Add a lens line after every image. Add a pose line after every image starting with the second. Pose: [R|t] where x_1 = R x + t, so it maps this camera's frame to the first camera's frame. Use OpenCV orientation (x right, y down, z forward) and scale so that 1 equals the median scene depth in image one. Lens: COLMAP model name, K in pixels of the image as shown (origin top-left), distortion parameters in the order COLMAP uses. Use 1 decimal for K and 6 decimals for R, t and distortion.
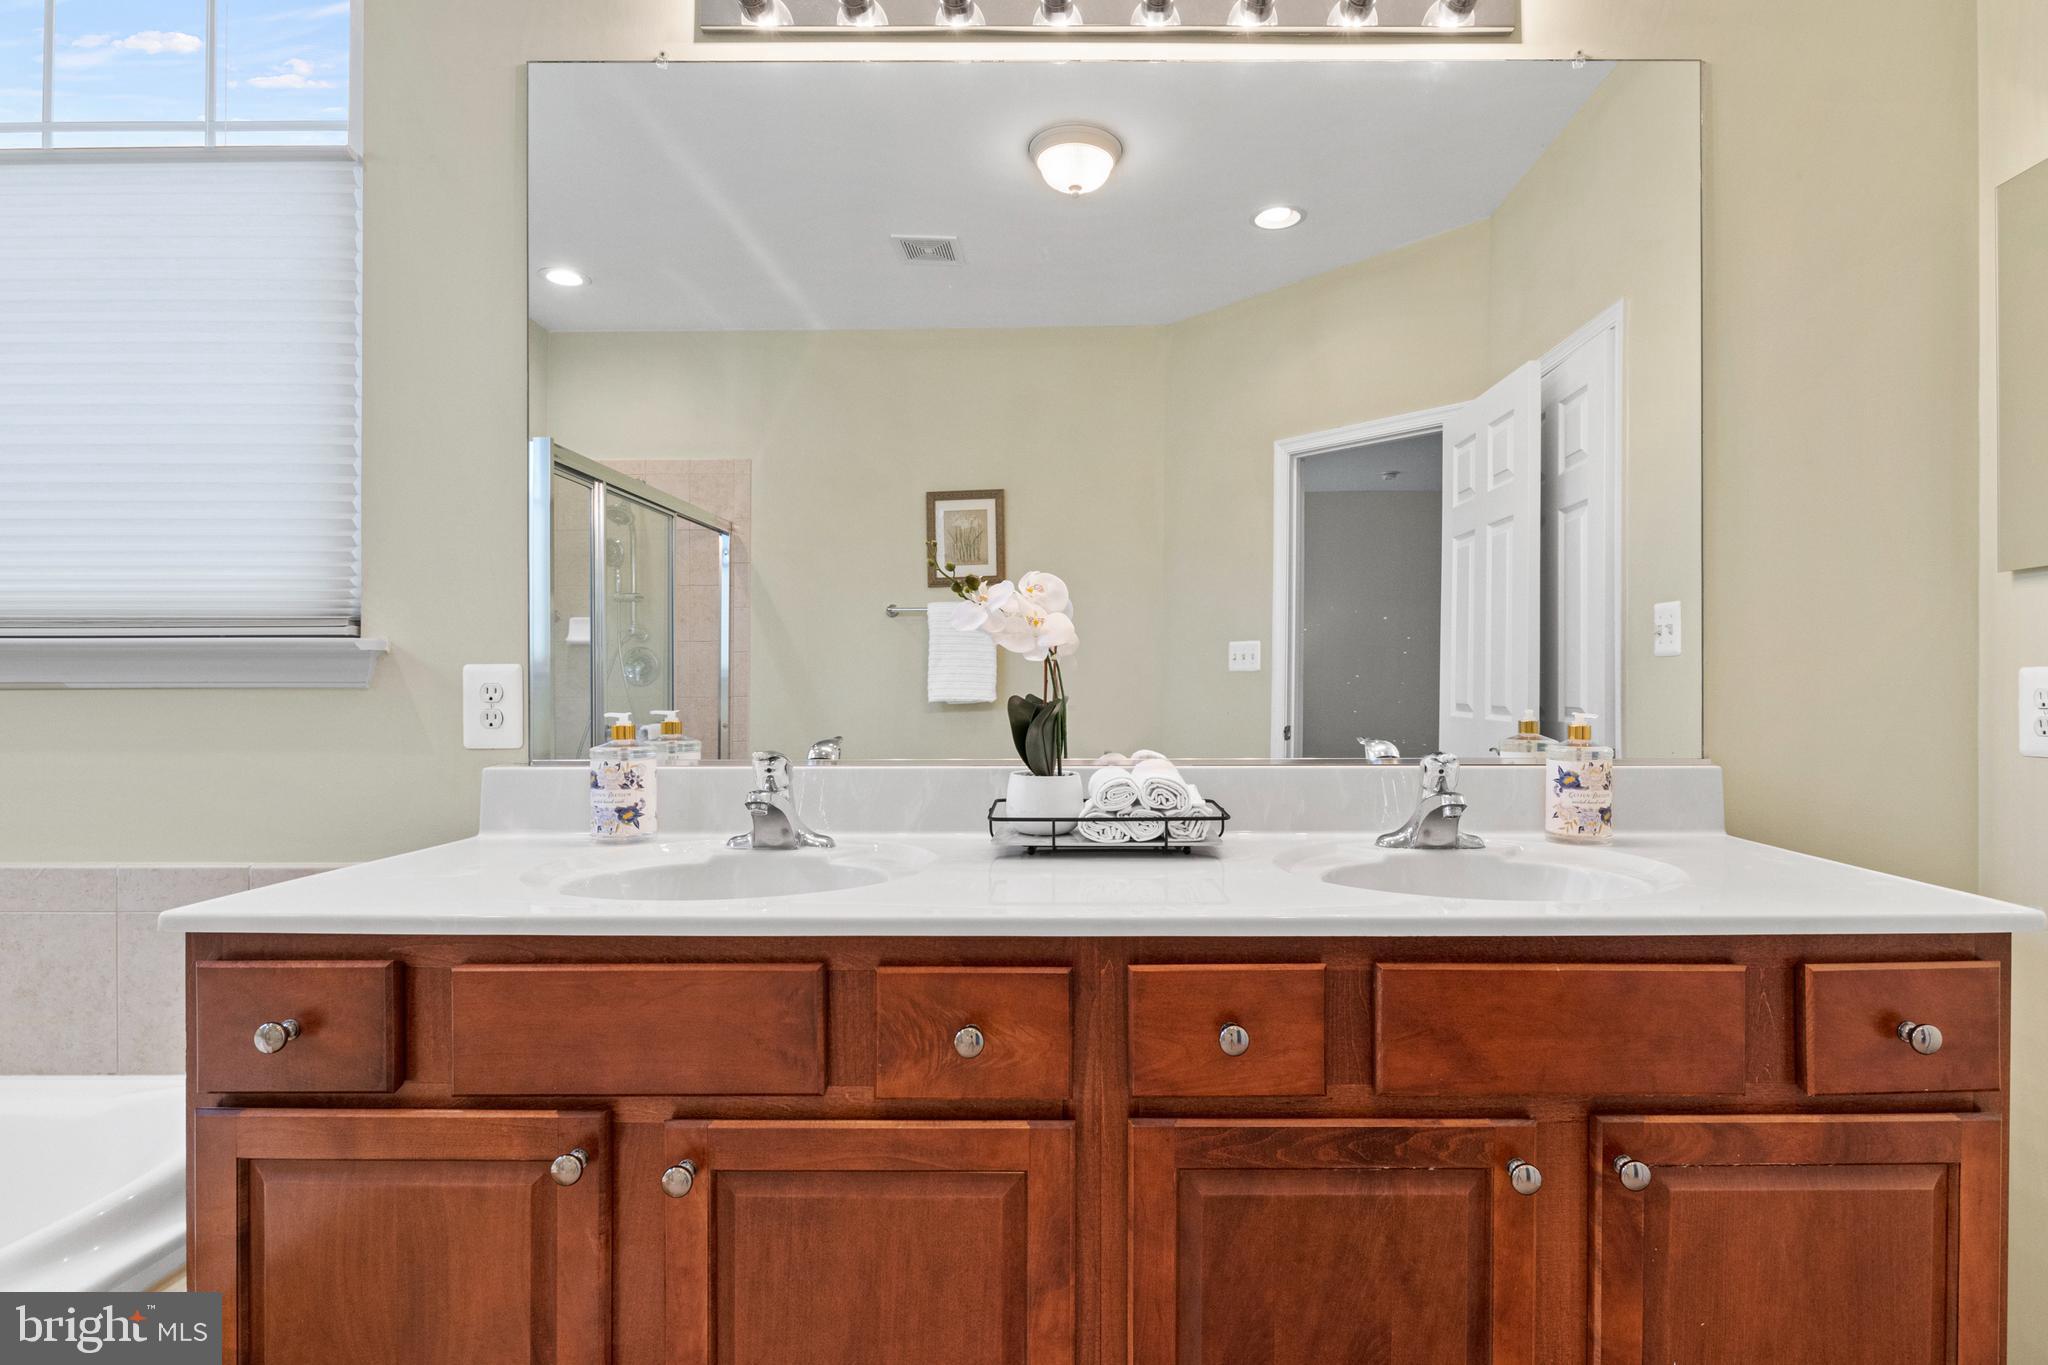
lens RADIAL K [[996.0, 0, 1034.5], [0, 996.0, 699.1], [0, 0, 1]] dist [-0.003661, 0.000031]
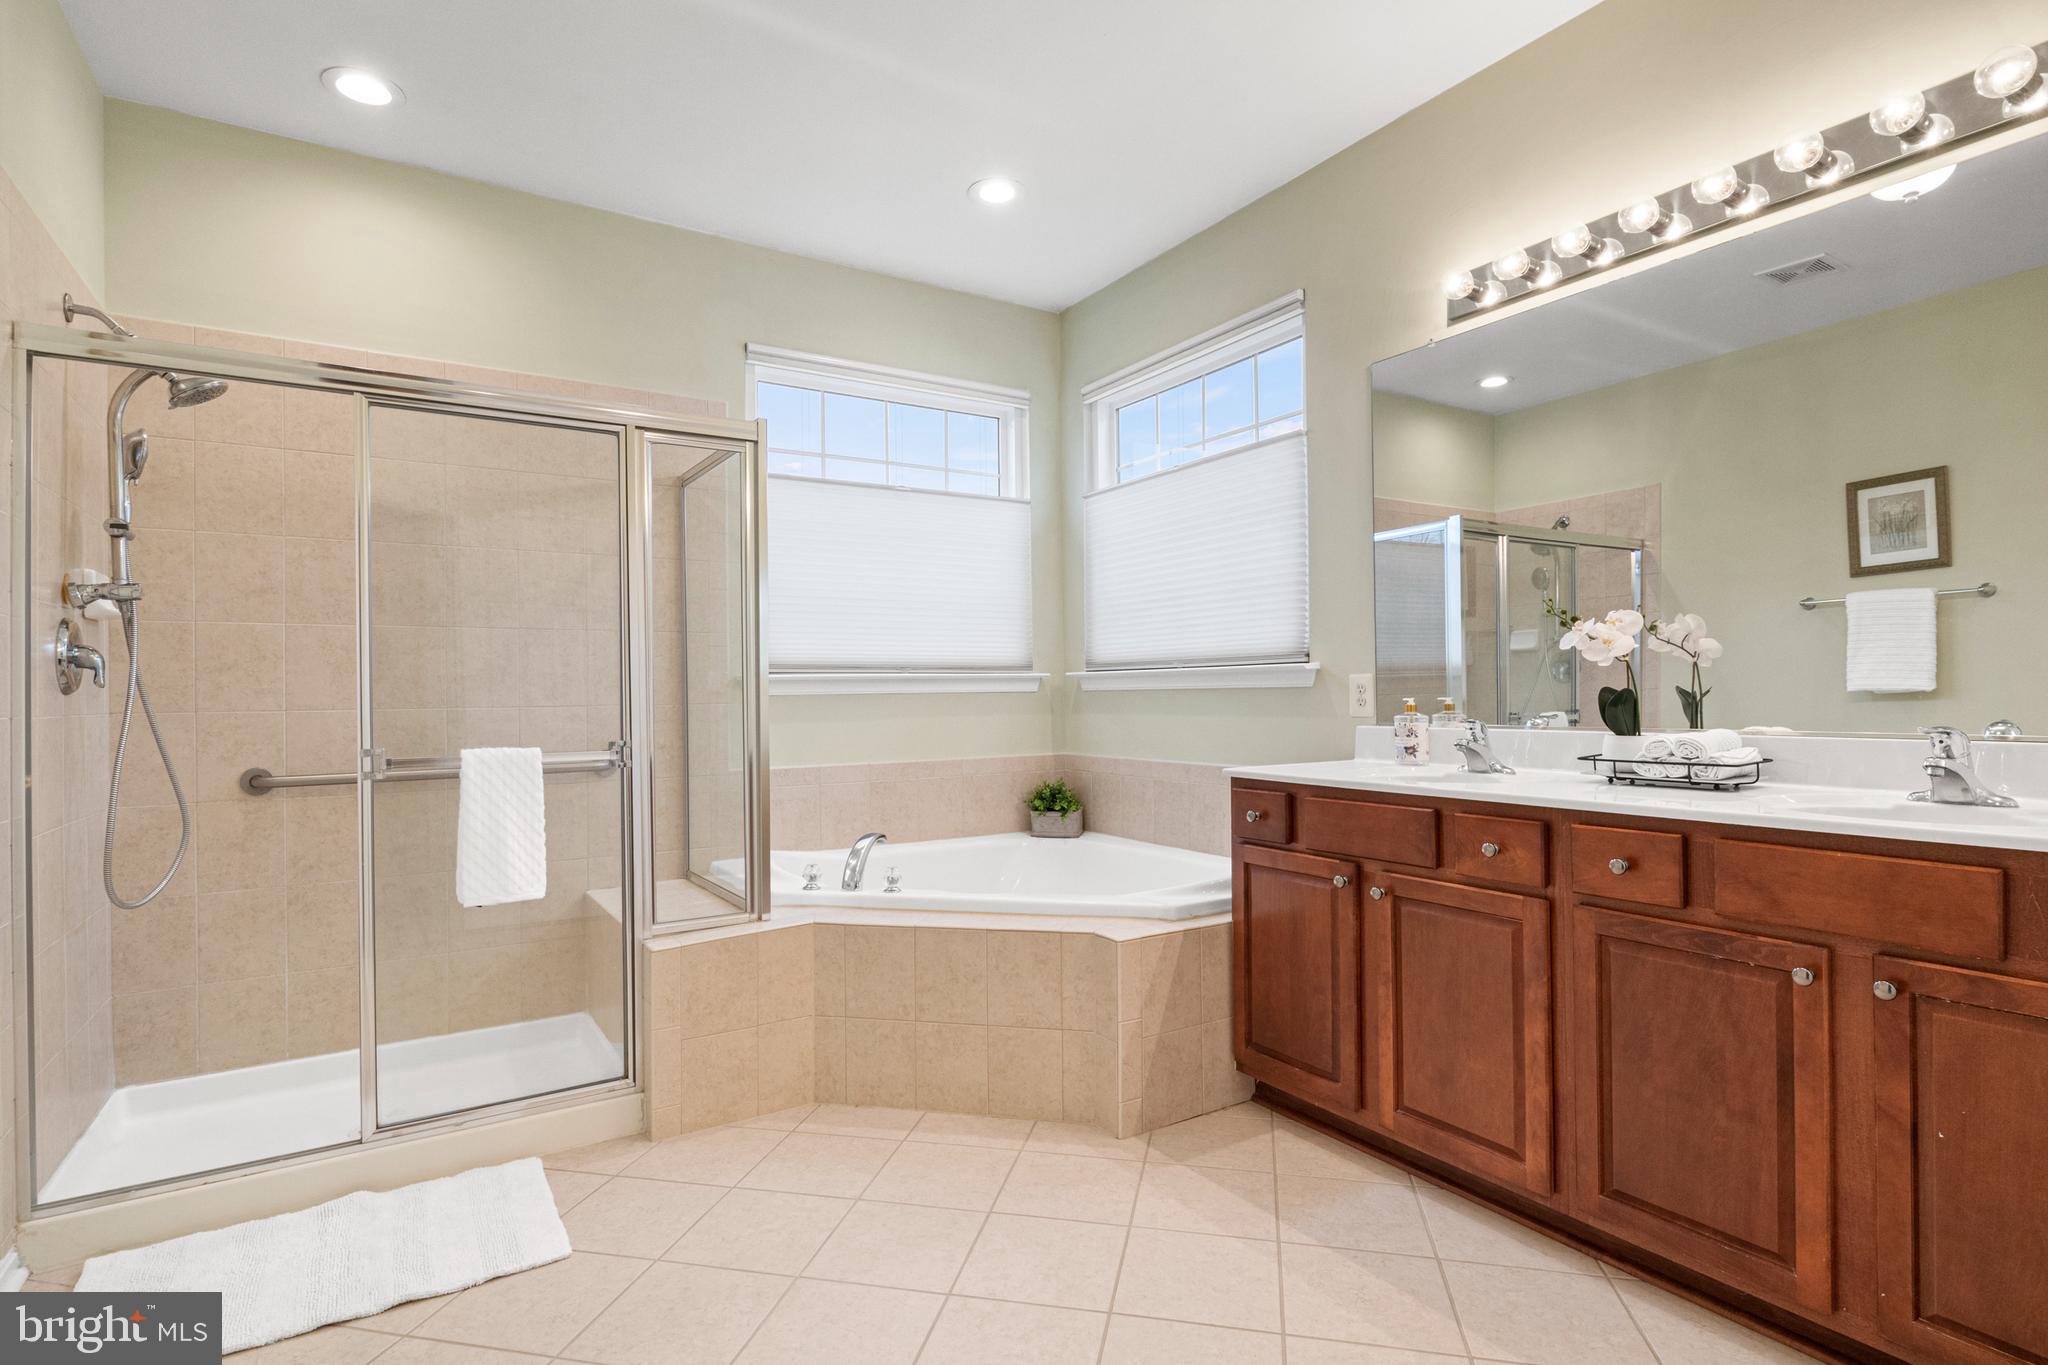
lens RADIAL K [[996.0, 0, 1034.5], [0, 996.0, 699.1], [0, 0, 1]] dist [-0.003661, 0.000031]
pose [[0.540984, -0.001872, -0.841031, 0.891533], [0.007112, 0.999972, 0.002349, 0.006219], [0.841003, -0.007253, 0.540982, -0.720335]]
